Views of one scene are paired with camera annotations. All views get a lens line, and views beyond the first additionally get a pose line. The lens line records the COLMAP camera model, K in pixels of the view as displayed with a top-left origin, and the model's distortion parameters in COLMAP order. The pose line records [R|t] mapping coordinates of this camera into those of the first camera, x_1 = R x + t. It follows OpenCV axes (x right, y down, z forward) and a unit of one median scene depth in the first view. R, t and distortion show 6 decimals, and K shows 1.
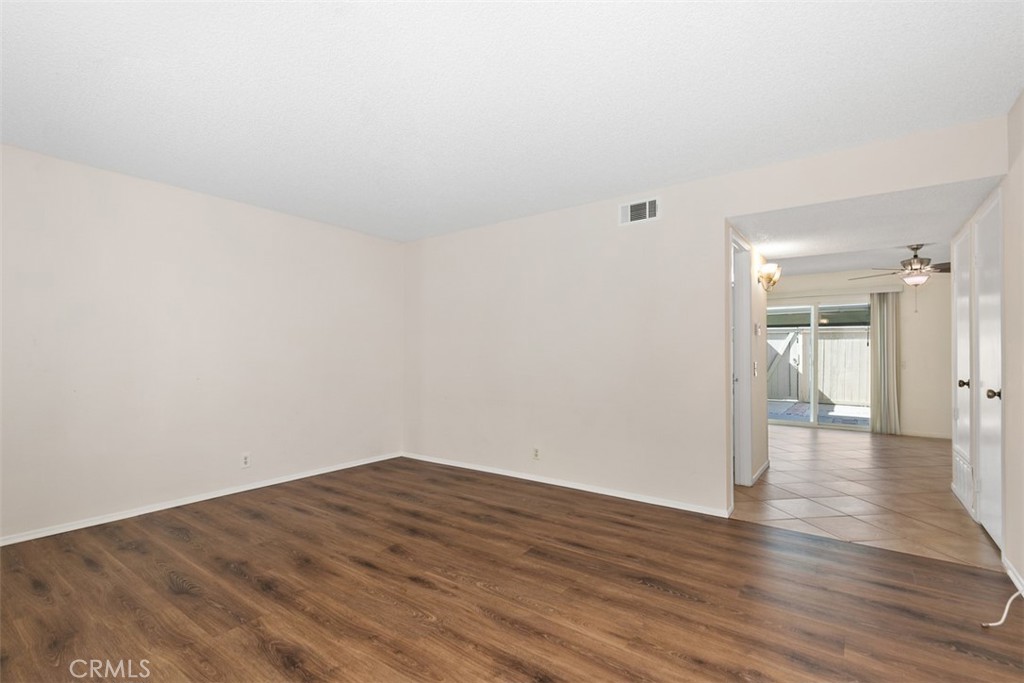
lens RADIAL K [[462.6, 0, 514.4], [0, 462.6, 352.2], [0, 0, 1]] dist [-0.003852, -0.000704]
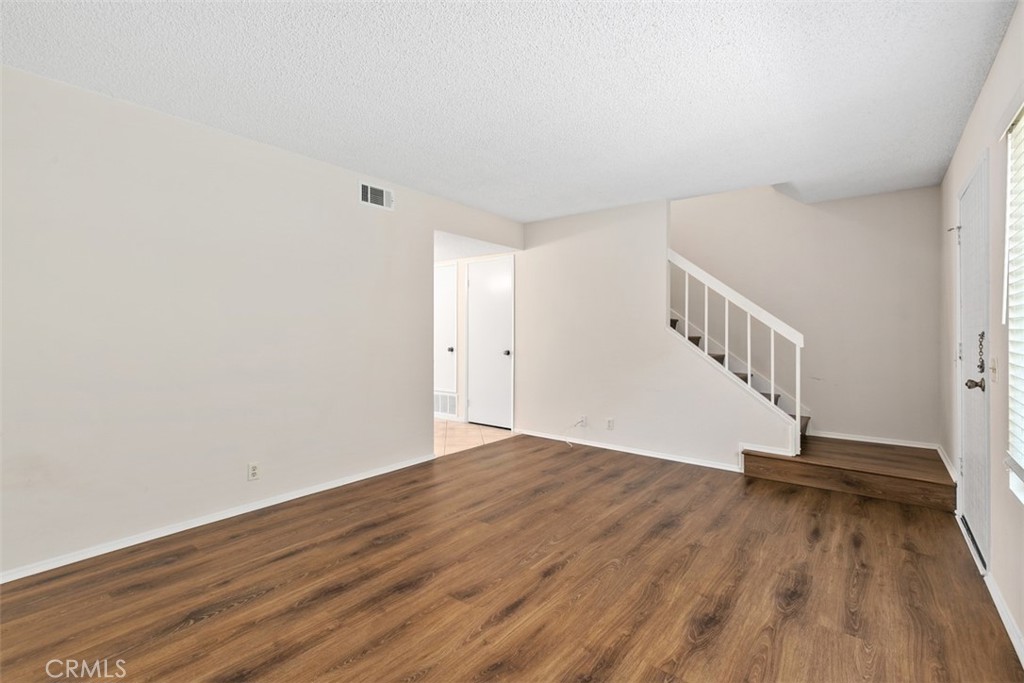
lens RADIAL K [[462.6, 0, 493.6], [0, 462.6, 333.7], [0, 0, 1]] dist [-0.003852, -0.000704]
pose [[0.073152, -0.005485, 0.997306, -1.028668], [-0.003920, 0.999976, 0.005787, -0.003518], [-0.997313, -0.004333, 0.073128, 0.922859]]
